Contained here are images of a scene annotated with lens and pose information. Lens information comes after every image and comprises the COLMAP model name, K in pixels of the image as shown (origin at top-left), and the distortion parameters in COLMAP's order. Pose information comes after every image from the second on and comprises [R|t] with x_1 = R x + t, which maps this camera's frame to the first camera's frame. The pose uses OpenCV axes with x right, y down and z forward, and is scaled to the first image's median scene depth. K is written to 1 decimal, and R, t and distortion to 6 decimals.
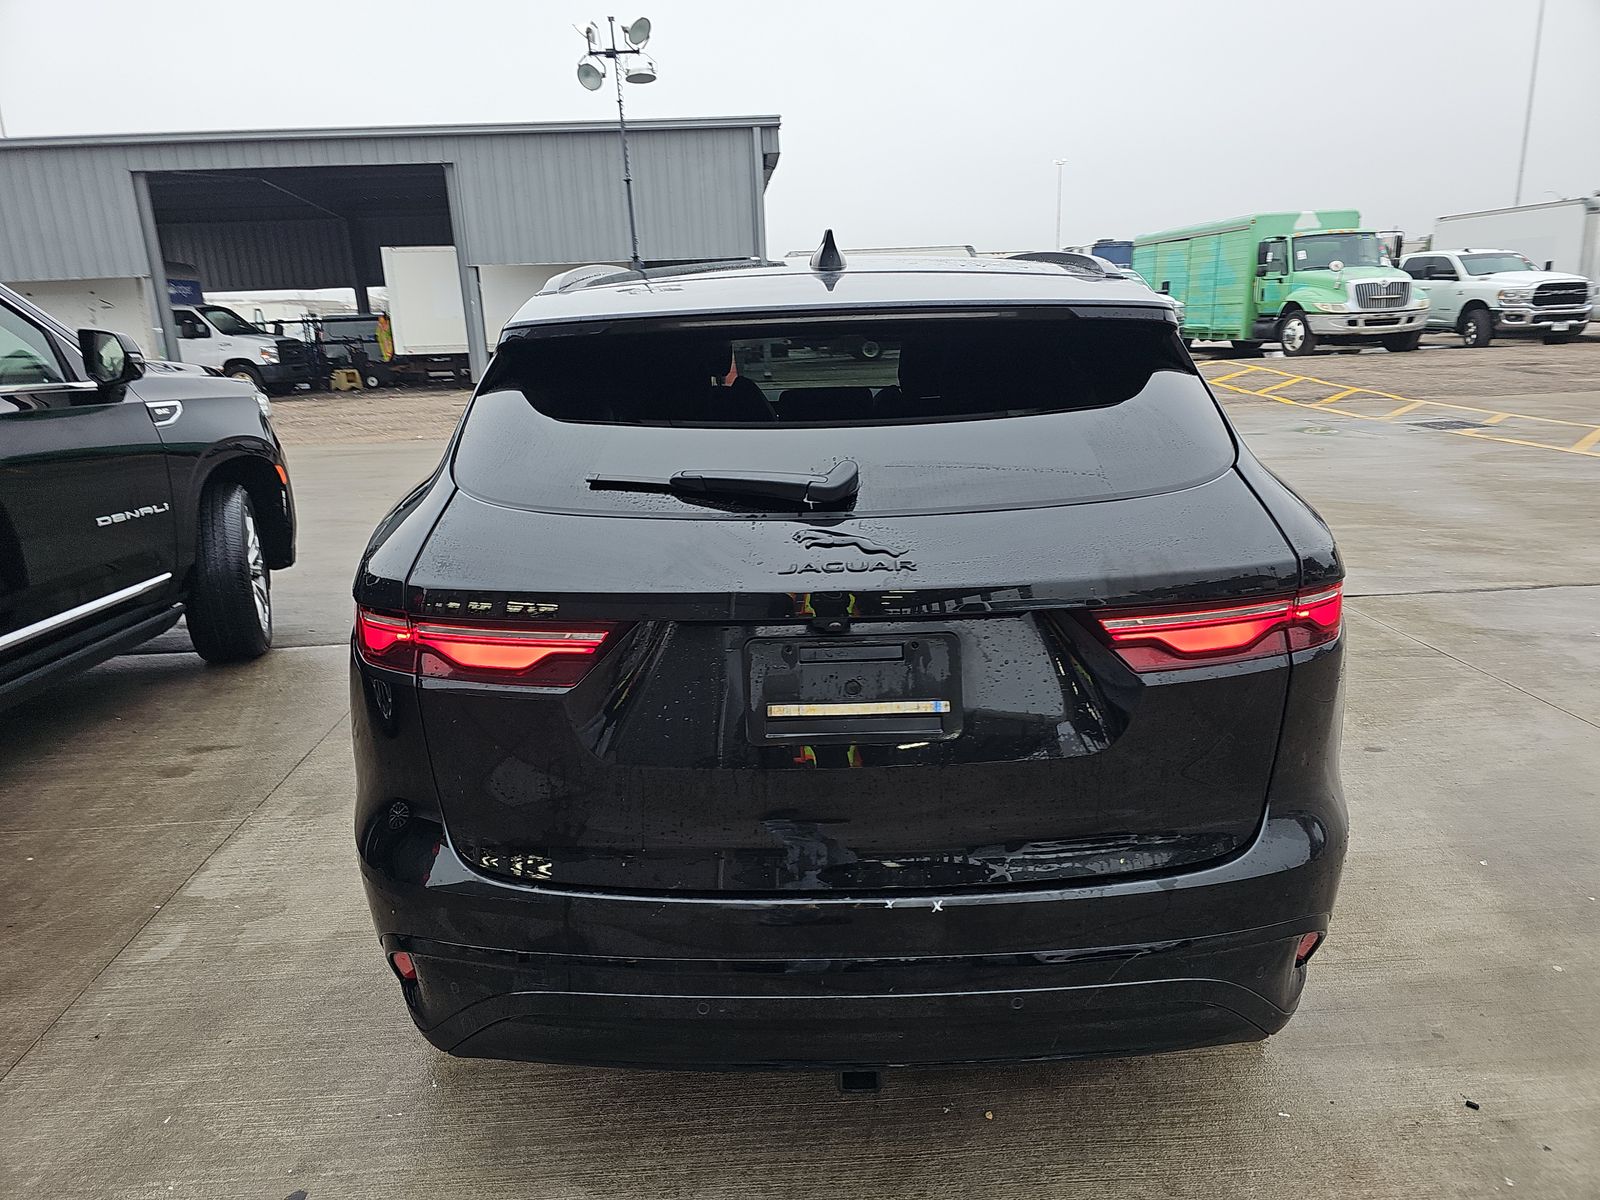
lens RADIAL K [[1049.1, 0, 796.3], [0, 1049.1, 593.0], [0, 0, 1]] dist [0.029896, -0.031145]
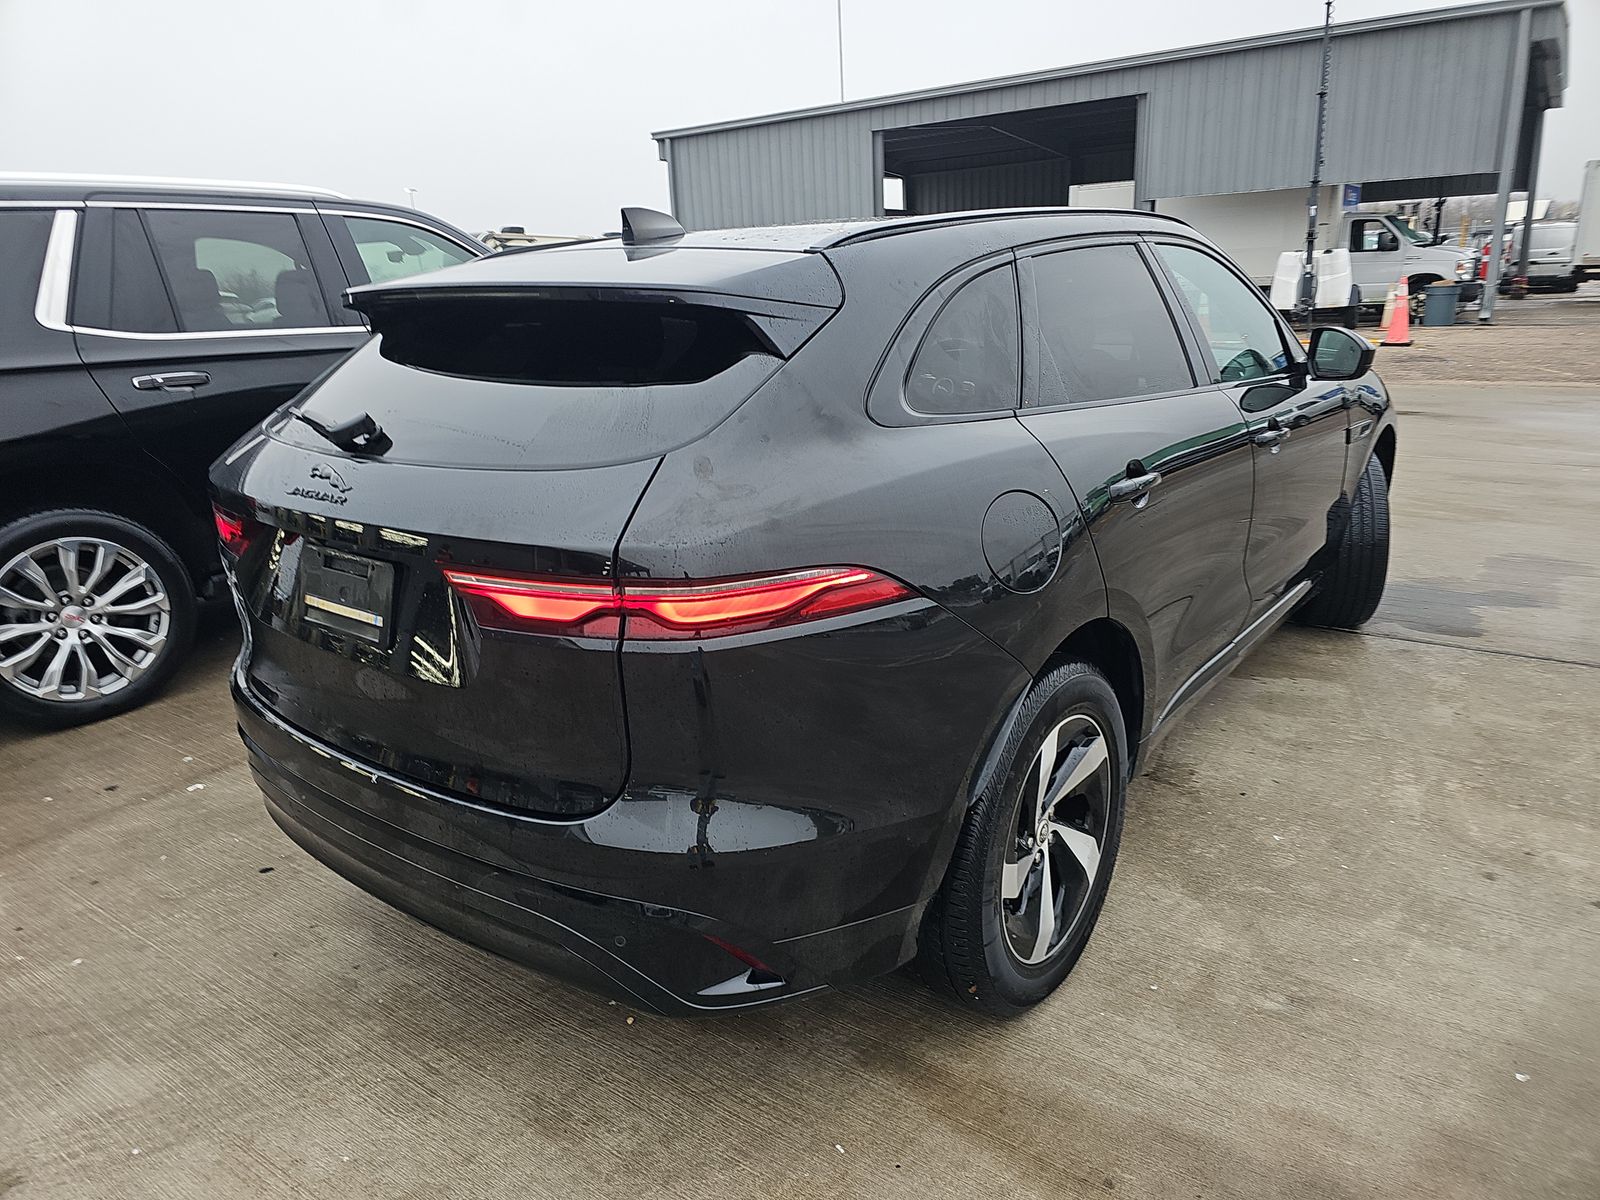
lens RADIAL K [[1049.1, 0, 803.0], [0, 1049.1, 589.5], [0, 0, 1]] dist [0.029896, -0.031145]
pose [[0.783027, 0.176437, -0.596438, 0.660626], [-0.142411, 0.984306, 0.104213, -0.066799], [0.605464, 0.003338, 0.795865, 0.166828]]
